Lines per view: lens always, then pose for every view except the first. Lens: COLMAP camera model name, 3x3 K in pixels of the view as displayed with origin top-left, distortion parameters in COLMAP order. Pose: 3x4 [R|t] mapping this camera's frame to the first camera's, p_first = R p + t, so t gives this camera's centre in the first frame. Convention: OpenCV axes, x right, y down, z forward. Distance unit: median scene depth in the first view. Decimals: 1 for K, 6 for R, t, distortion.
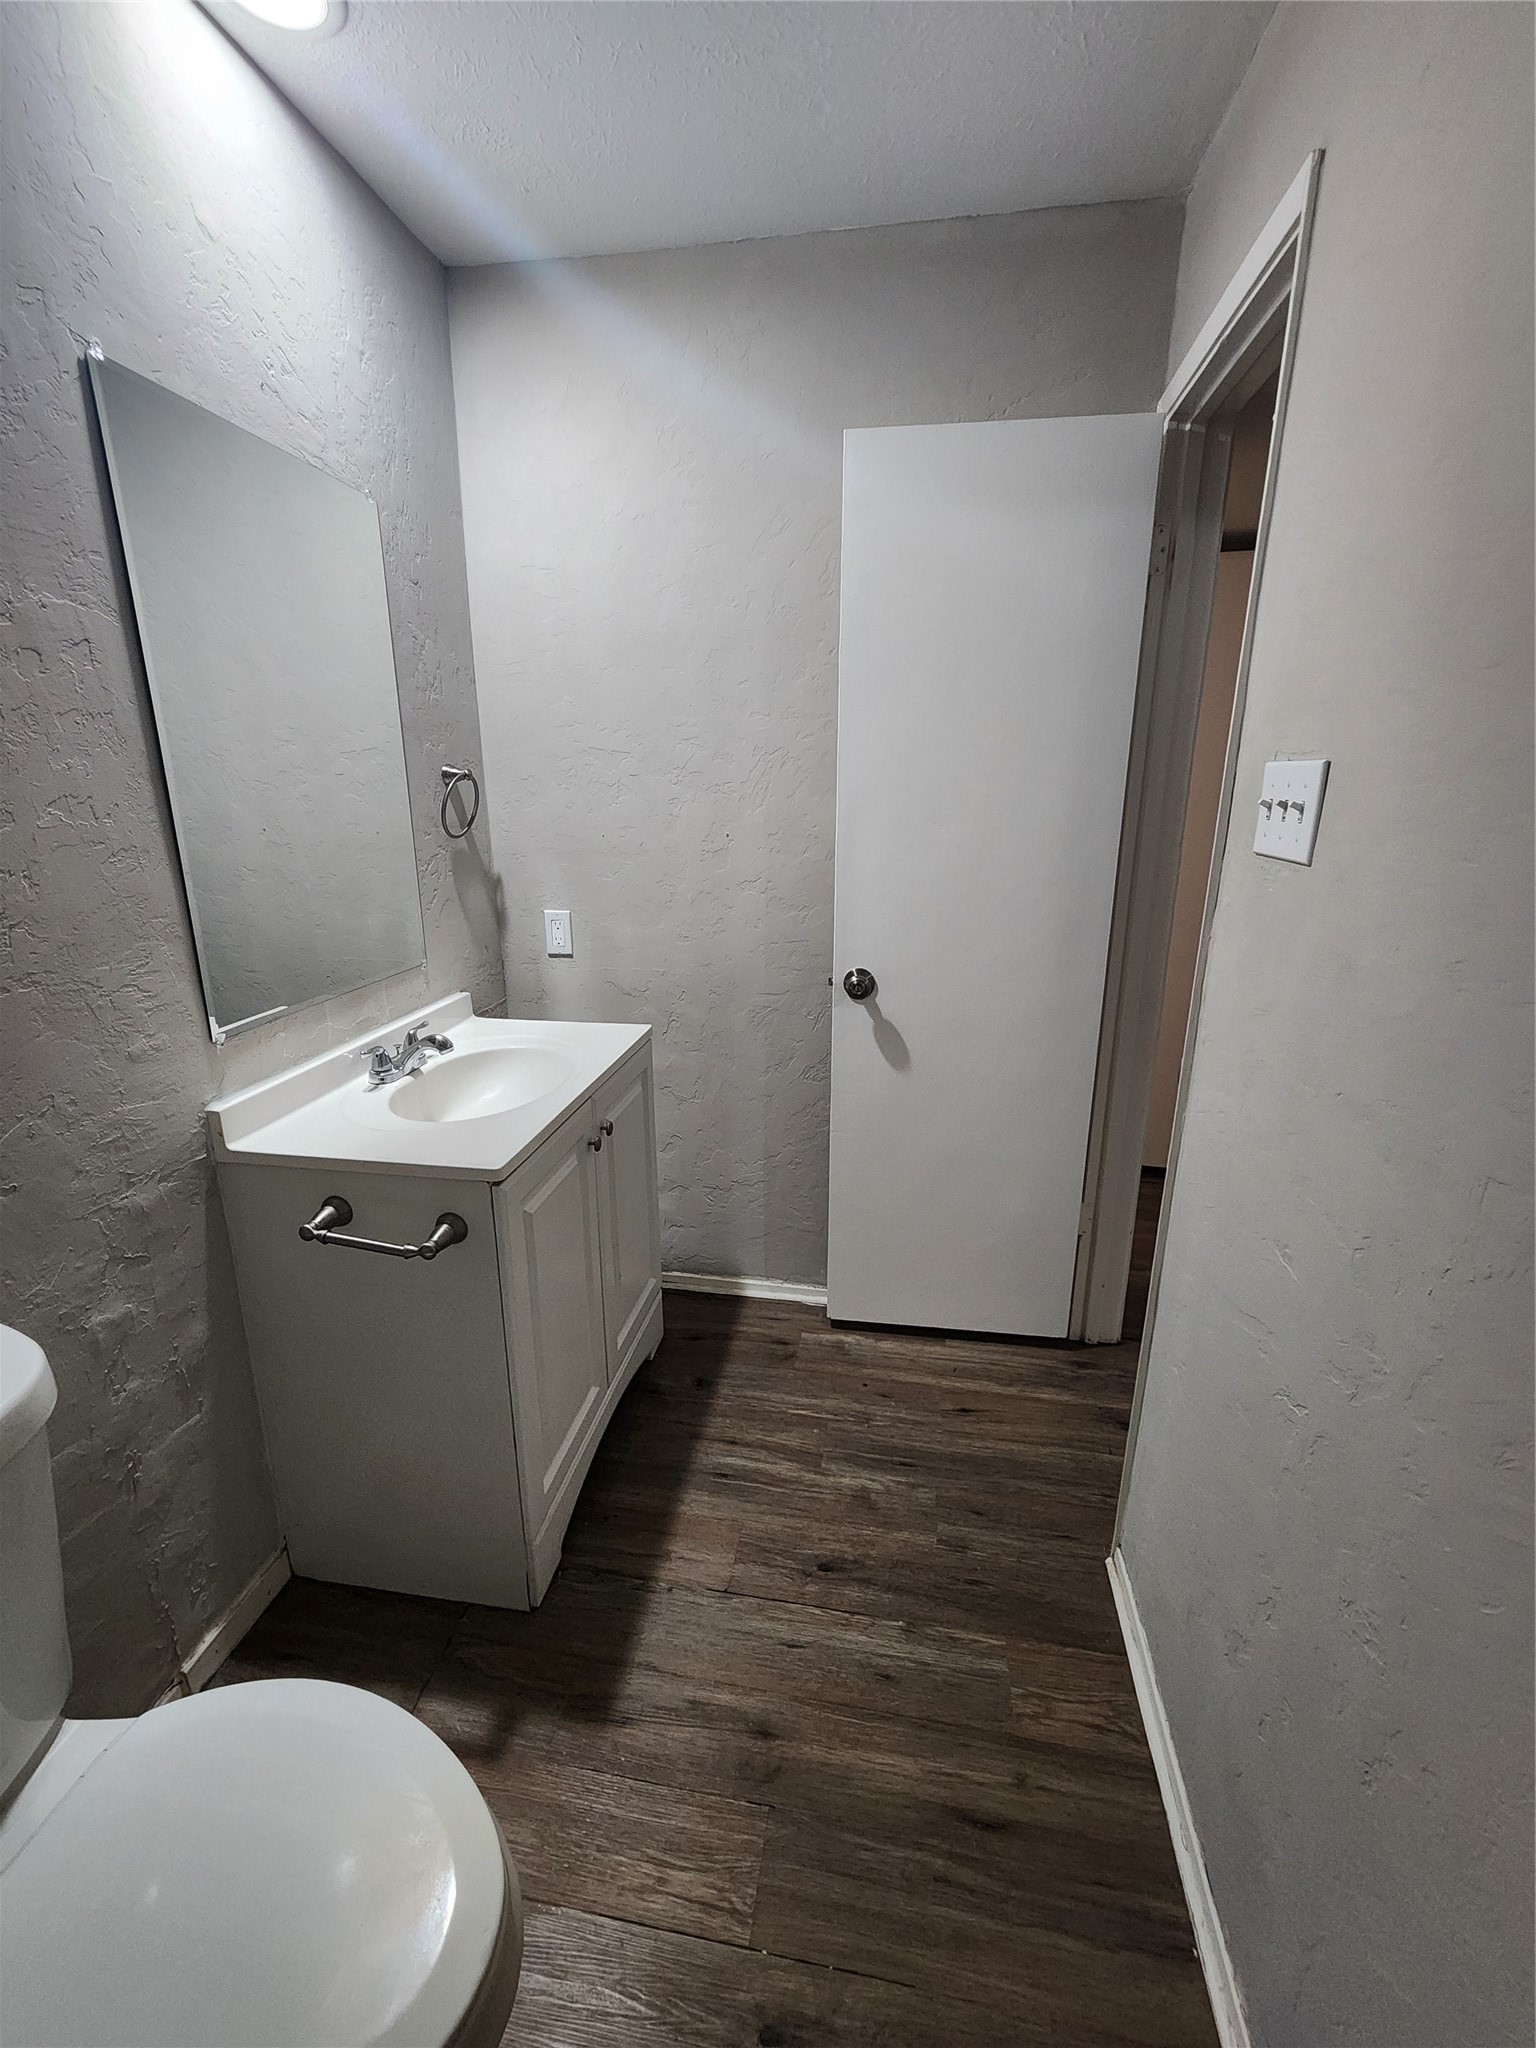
lens RADIAL K [[842.9, 0, 778.6], [0, 842.9, 1025.5], [0, 0, 1]] dist [0.002688, -0.000049]
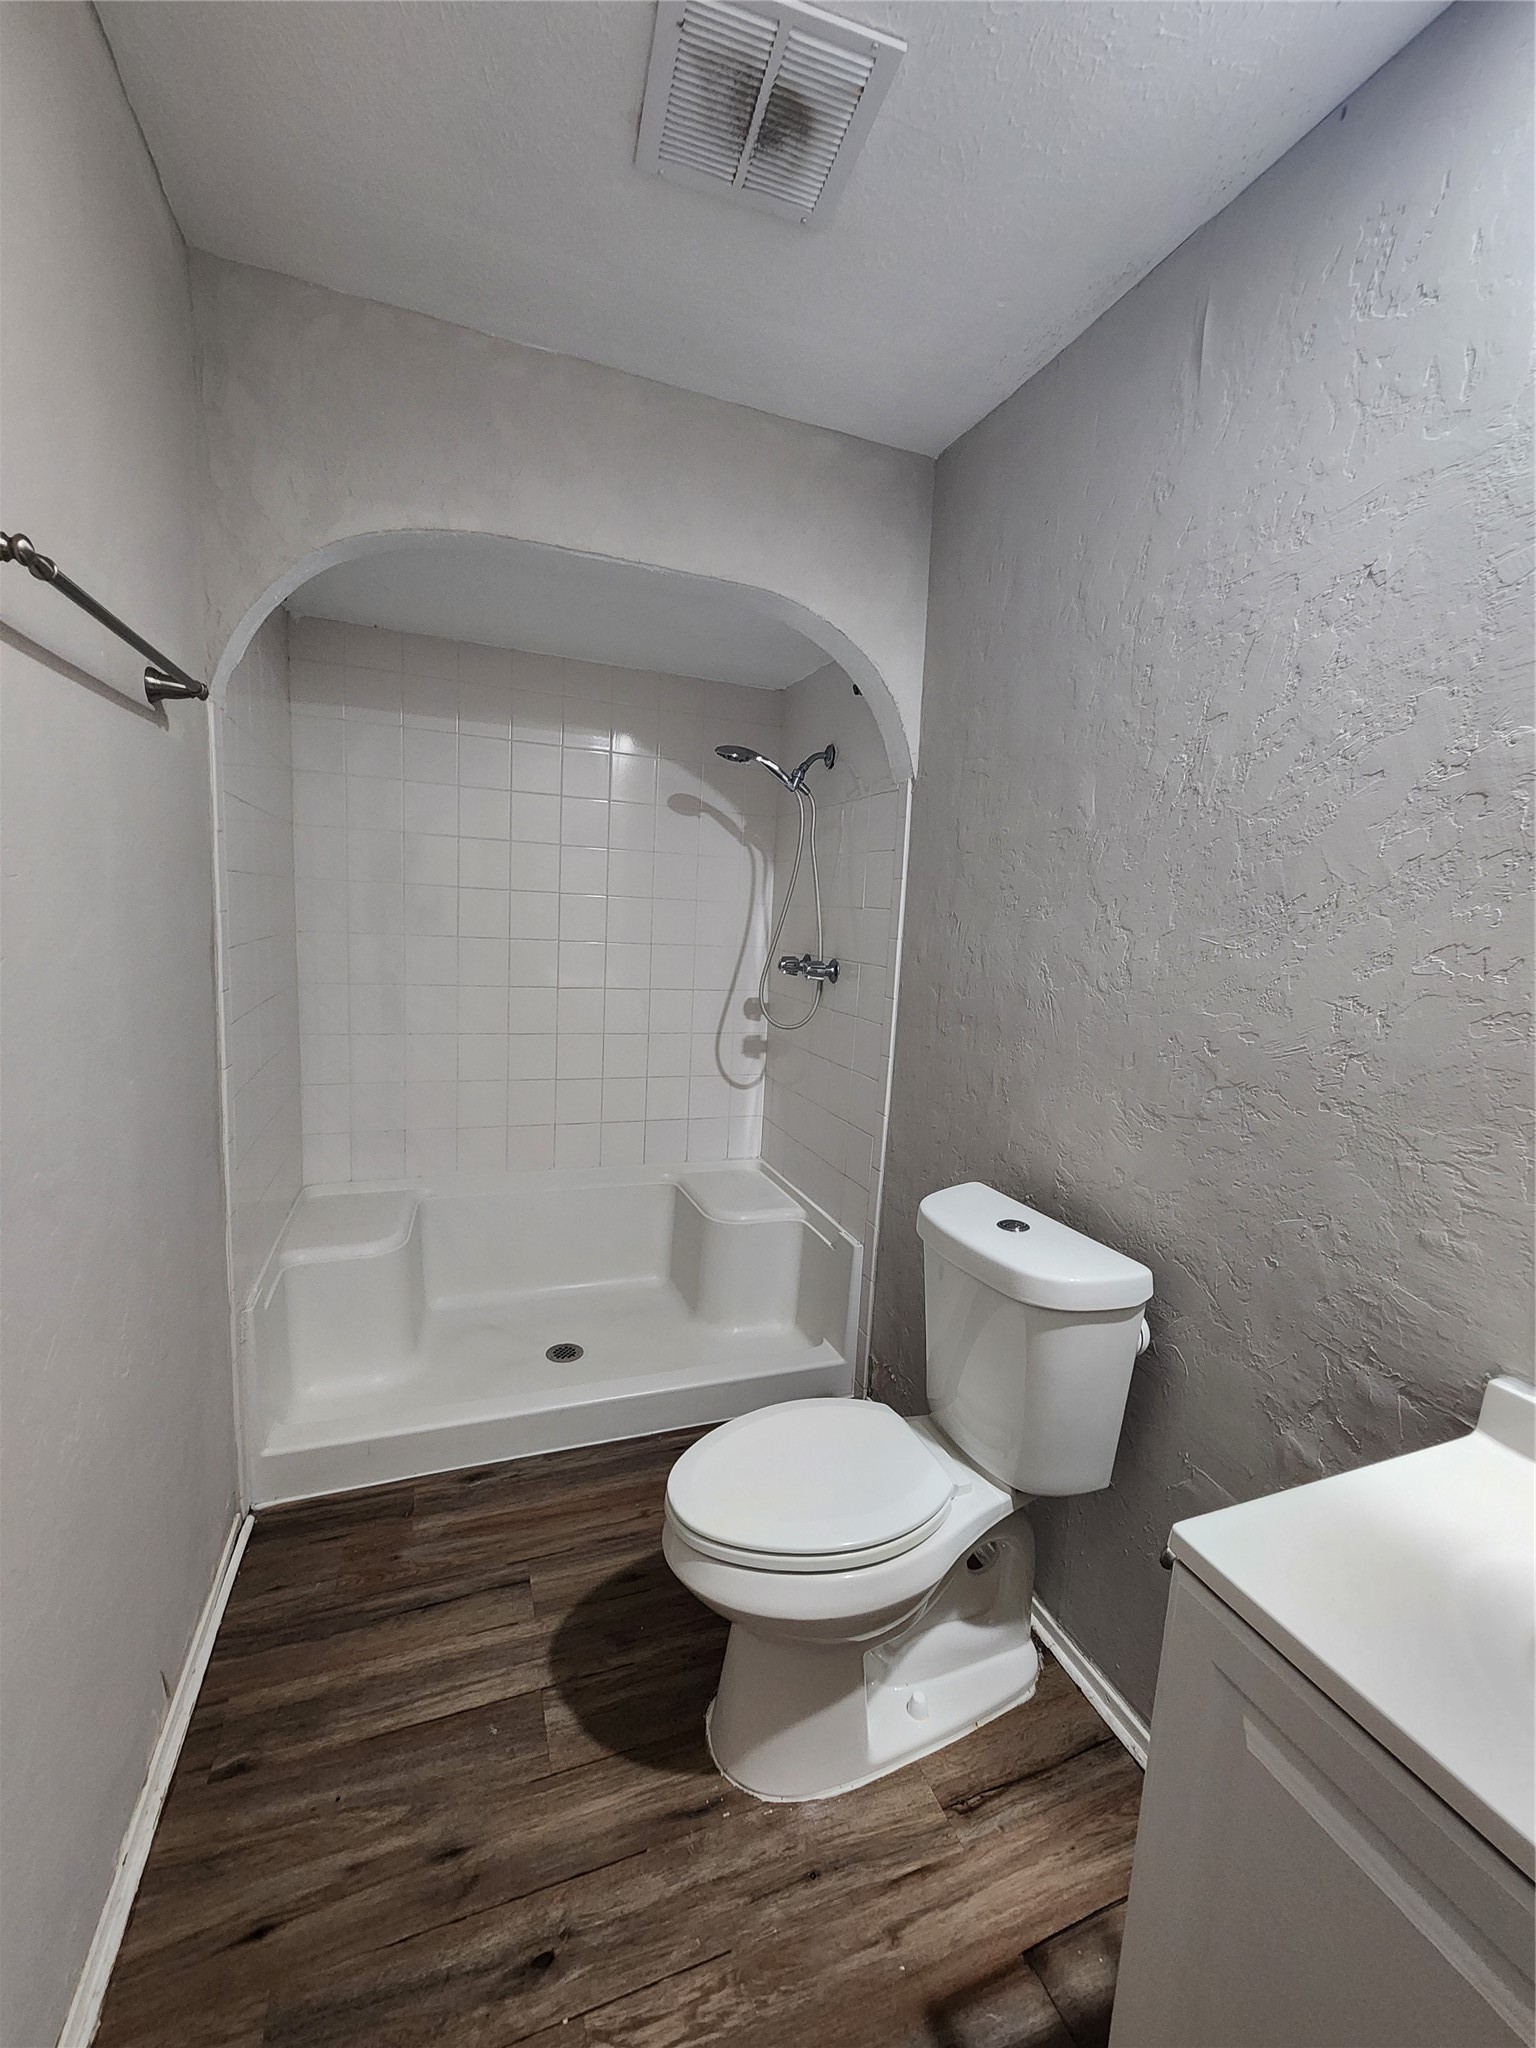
lens RADIAL K [[842.9, 0, 786.6], [0, 842.9, 1030.3], [0, 0, 1]] dist [0.002688, -0.000049]
pose [[-0.869750, 0.011770, -0.493353, 0.221628], [-0.196923, 0.908395, 0.368835, -0.357901], [0.452500, 0.417947, -0.787759, 1.341515]]
